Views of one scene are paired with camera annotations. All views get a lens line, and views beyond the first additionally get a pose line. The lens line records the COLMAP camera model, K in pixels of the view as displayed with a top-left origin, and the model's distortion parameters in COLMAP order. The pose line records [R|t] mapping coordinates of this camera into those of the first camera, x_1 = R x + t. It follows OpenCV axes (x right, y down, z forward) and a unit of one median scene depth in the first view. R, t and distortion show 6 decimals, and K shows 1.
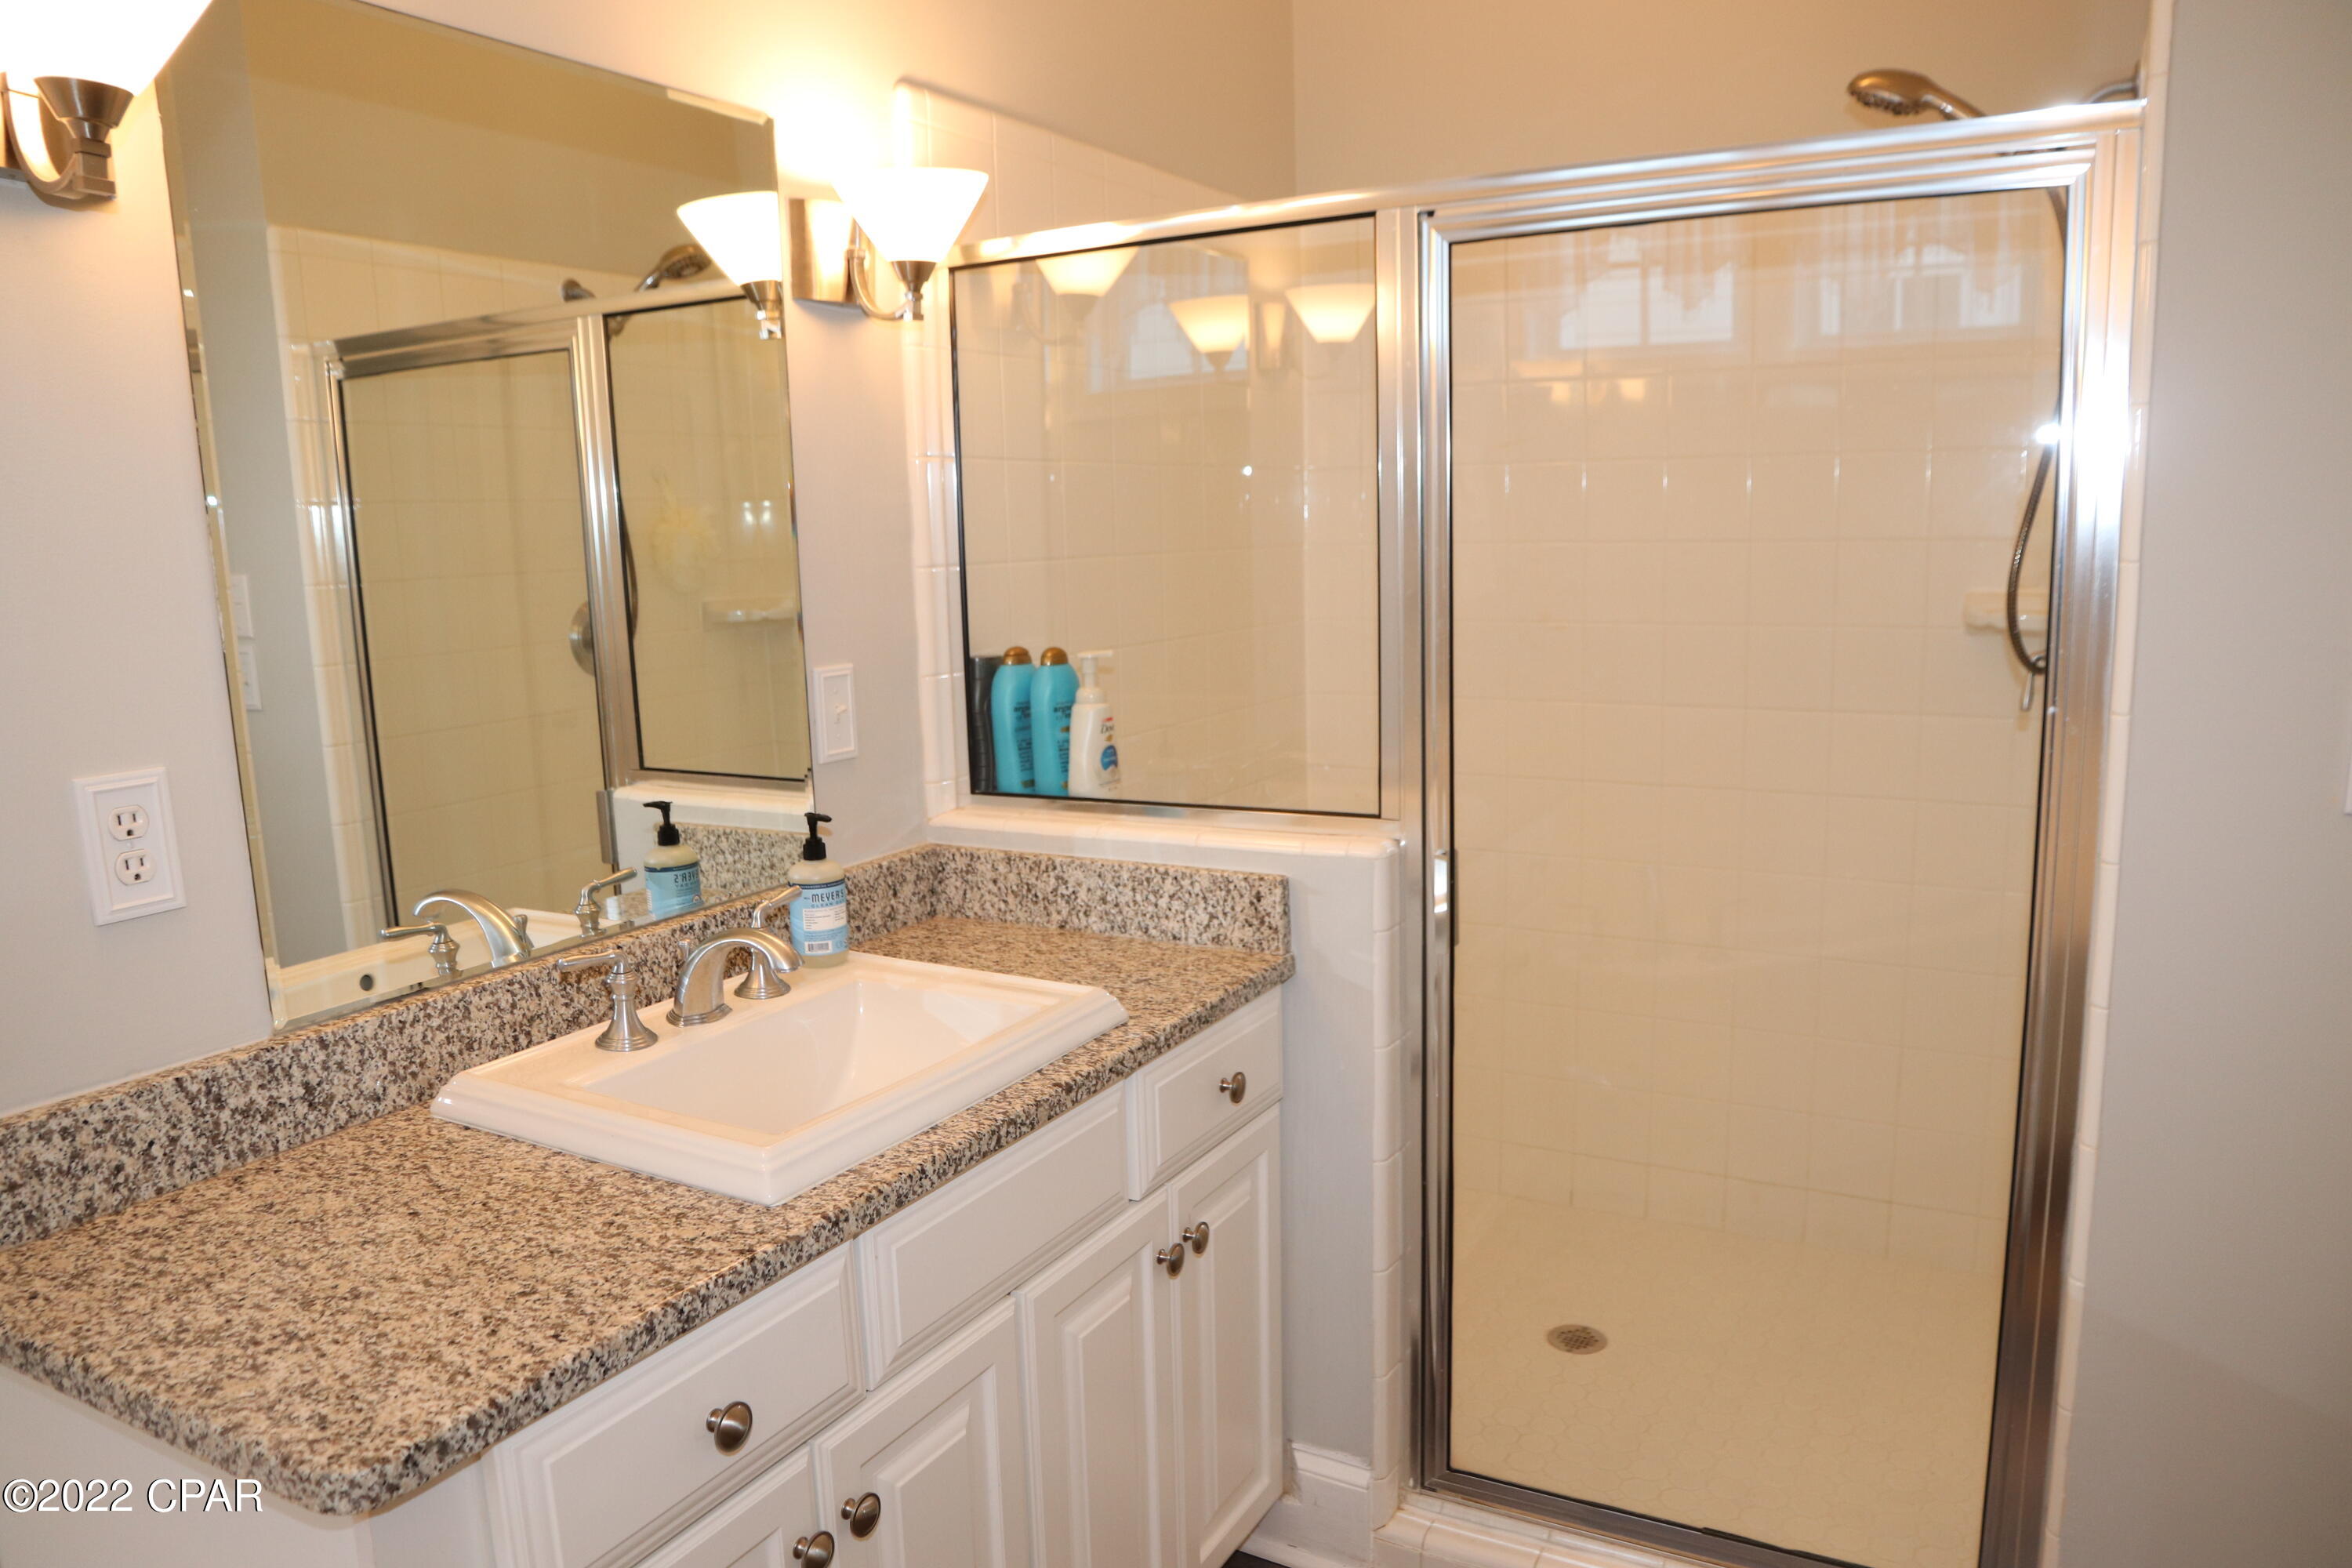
lens RADIAL K [[1583.0, 0, 1204.3], [0, 1583.0, 785.4], [0, 0, 1]] dist [-0.131057, 0.079174]
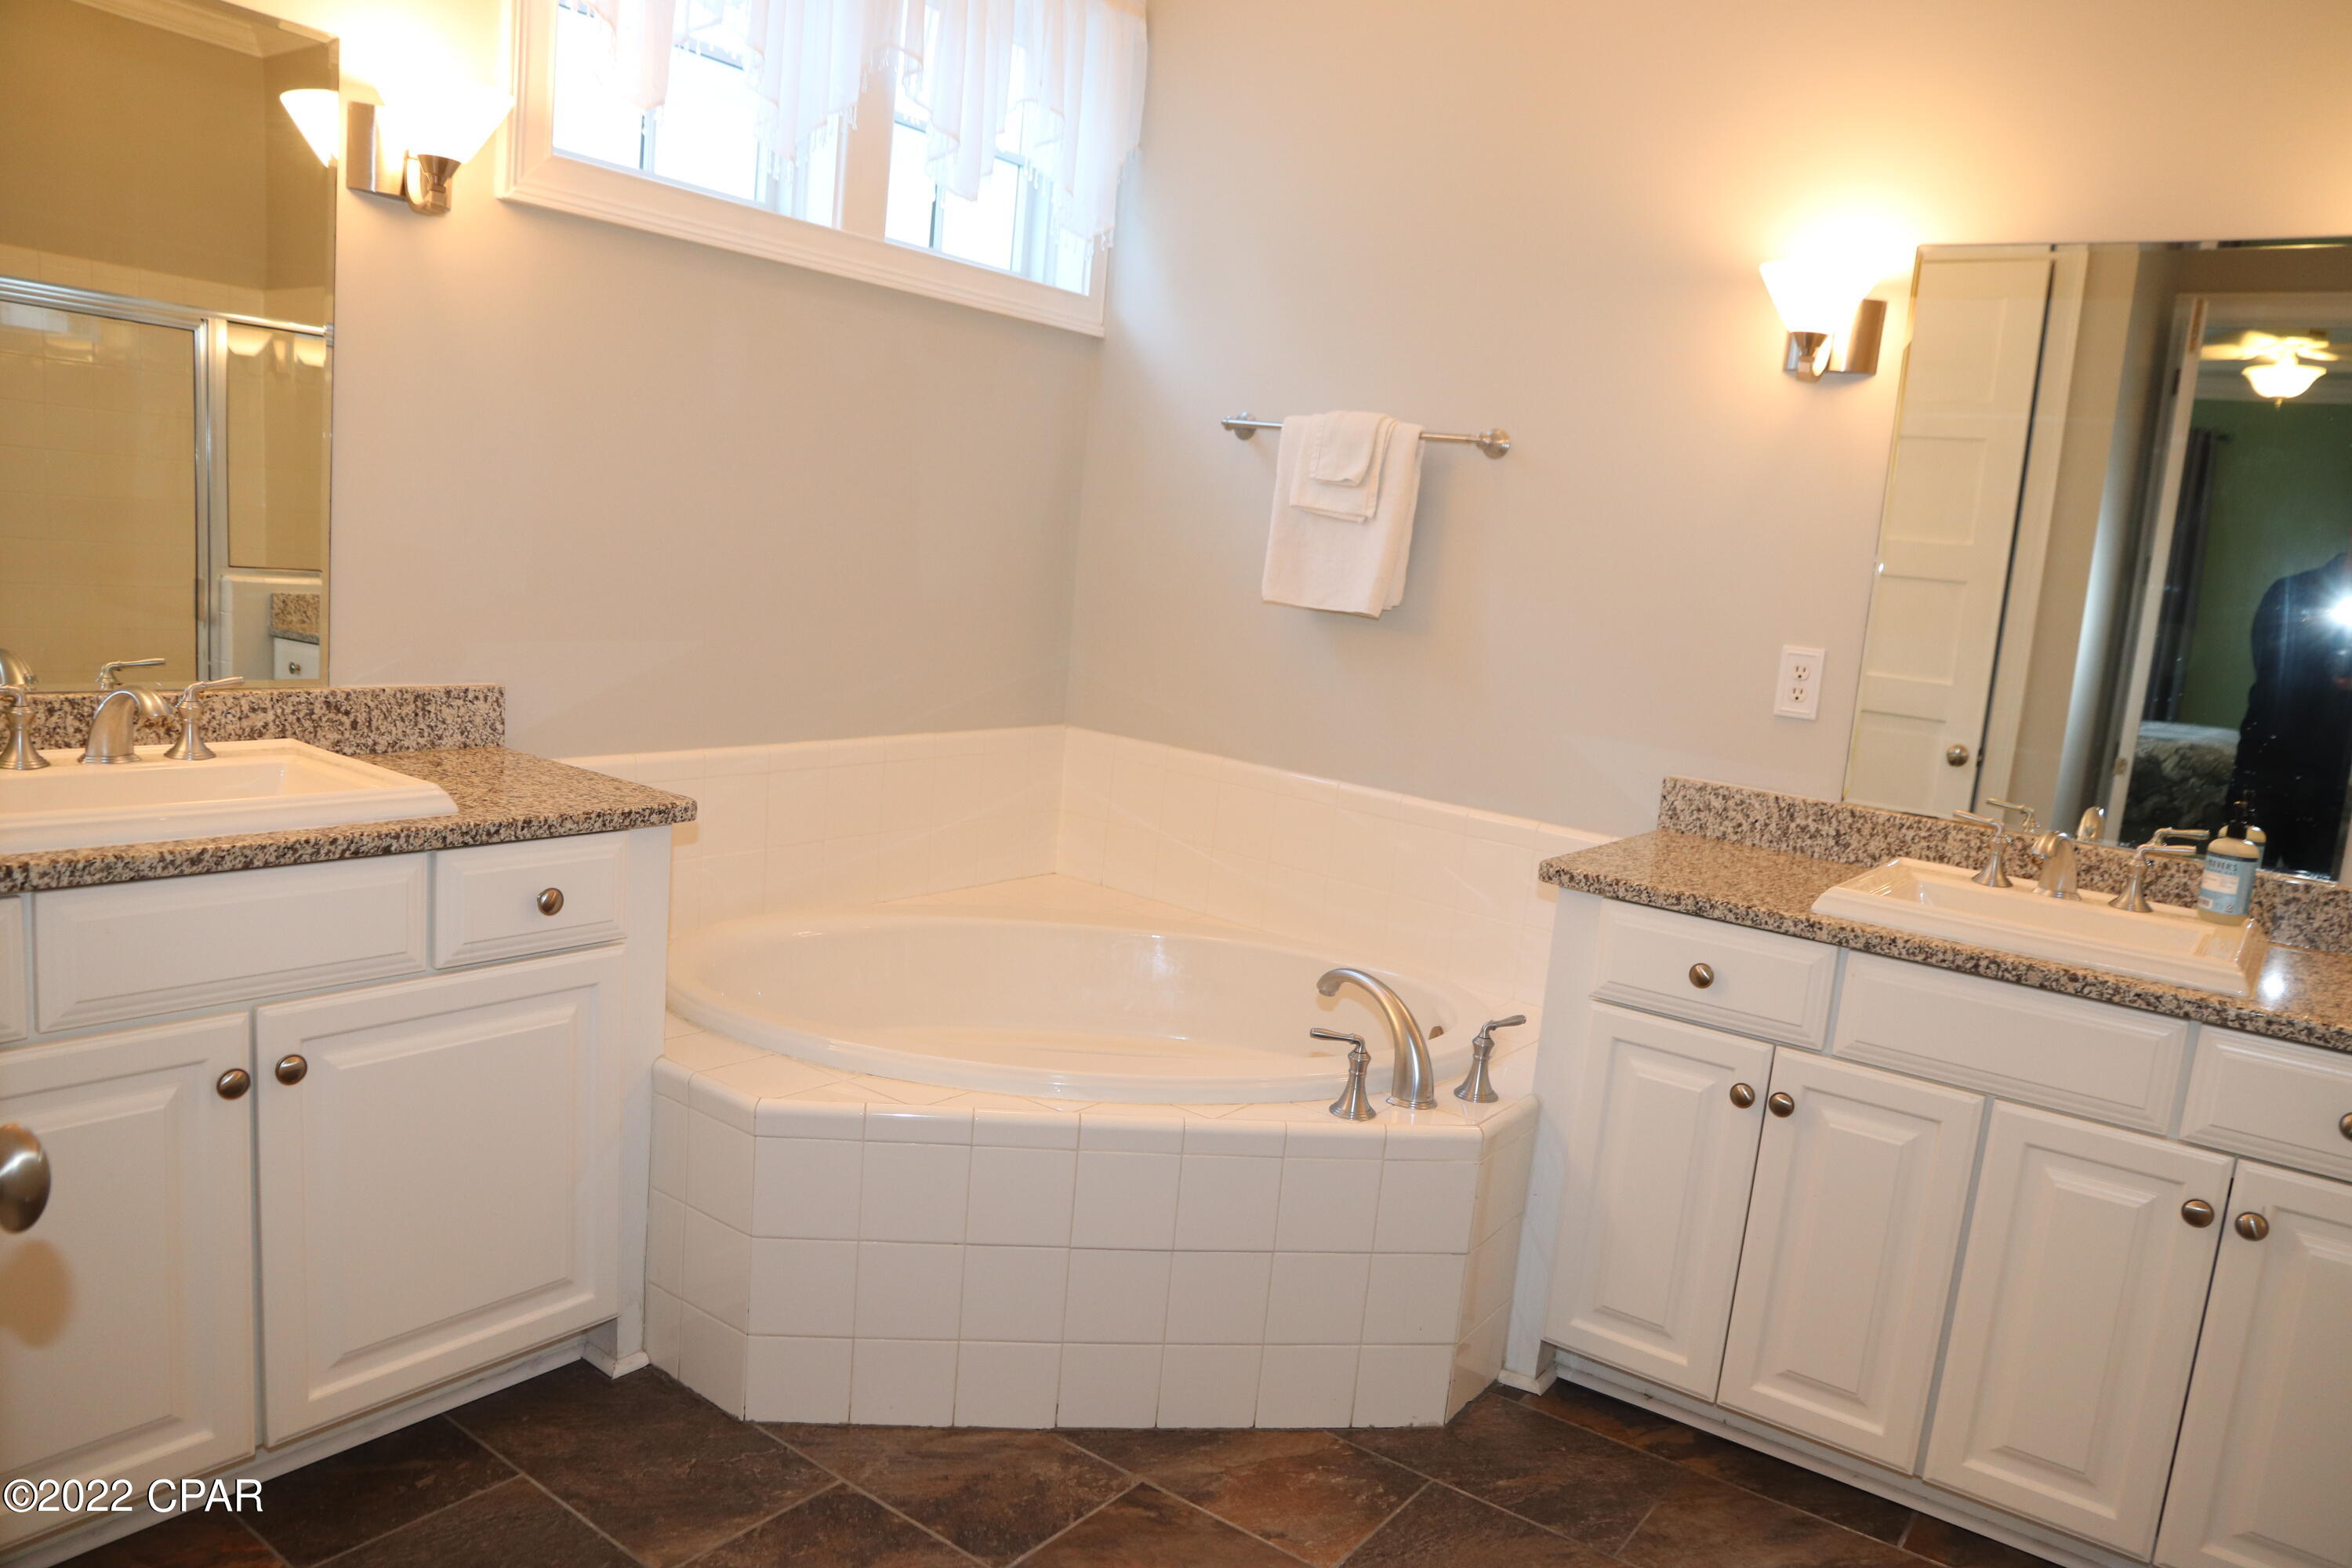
lens RADIAL K [[1583.0, 0, 1204.3], [0, 1583.0, 785.4], [0, 0, 1]] dist [-0.131057, 0.079174]
pose [[-0.133704, 0.165420, -0.977118, 1.471794], [-0.240202, 0.951161, 0.193894, -0.042852], [0.961471, 0.260630, -0.087440, 0.432448]]
